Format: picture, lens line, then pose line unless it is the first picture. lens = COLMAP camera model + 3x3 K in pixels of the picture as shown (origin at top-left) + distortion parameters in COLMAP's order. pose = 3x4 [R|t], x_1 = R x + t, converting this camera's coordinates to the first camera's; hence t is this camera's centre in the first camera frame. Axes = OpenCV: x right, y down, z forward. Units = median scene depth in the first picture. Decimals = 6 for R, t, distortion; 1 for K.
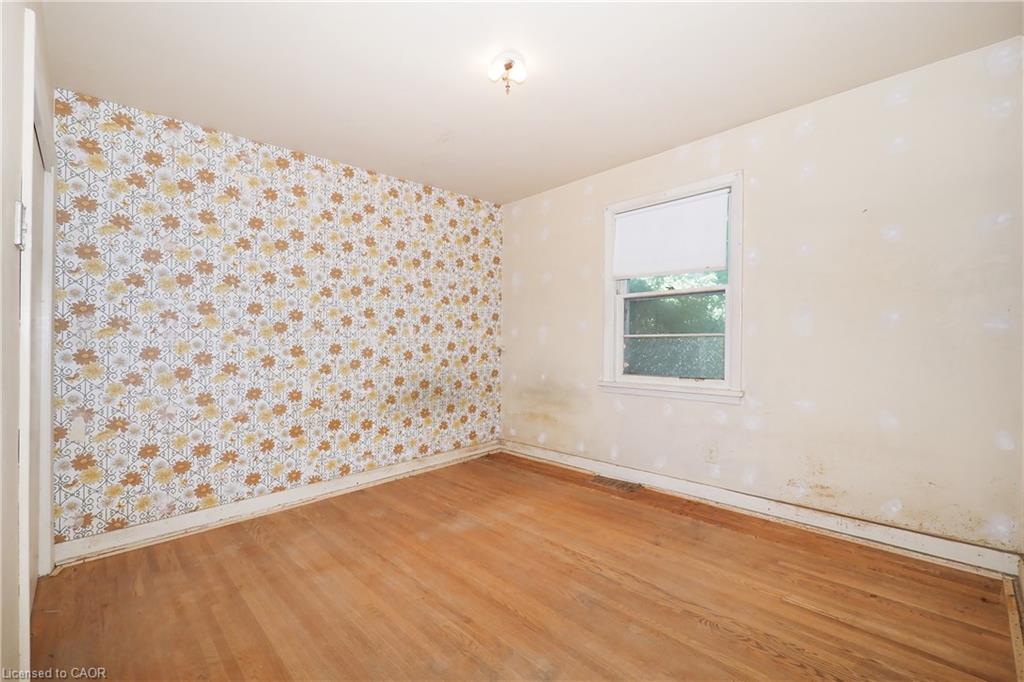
lens RADIAL K [[450.3, 0, 510.7], [0, 450.3, 342.2], [0, 0, 1]] dist [-0.010467, 0.000967]
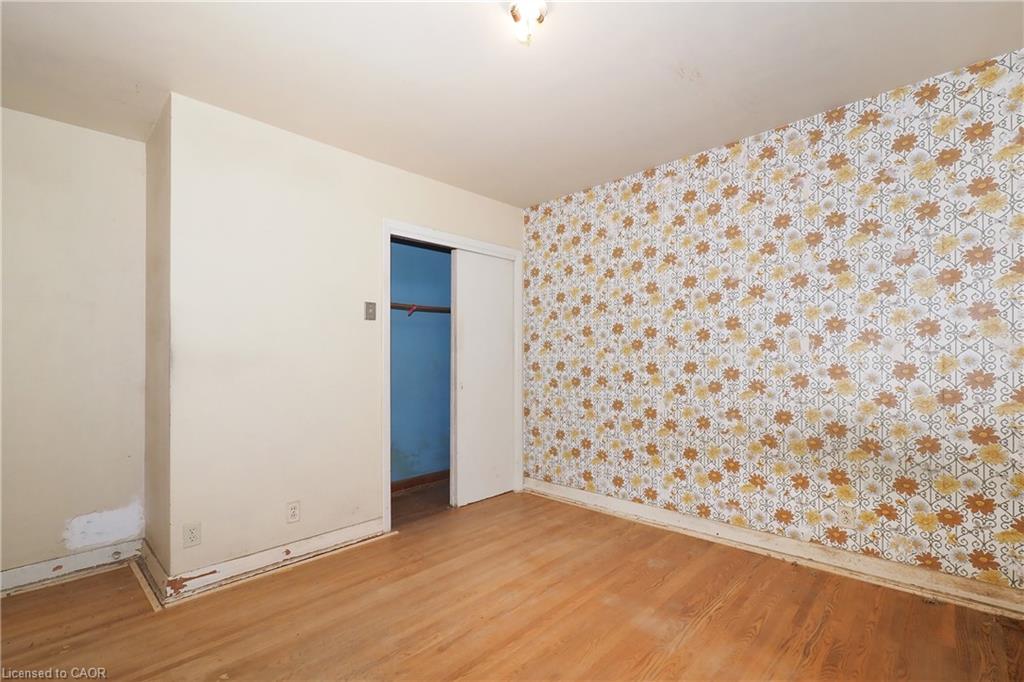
lens RADIAL K [[450.3, 0, 489.5], [0, 450.3, 344.1], [0, 0, 1]] dist [-0.010467, 0.000967]
pose [[-0.003167, -0.017334, -0.999845, 0.503974], [-0.001080, 0.999849, -0.017331, -0.015736], [0.999994, 0.001024, -0.003185, 0.624810]]
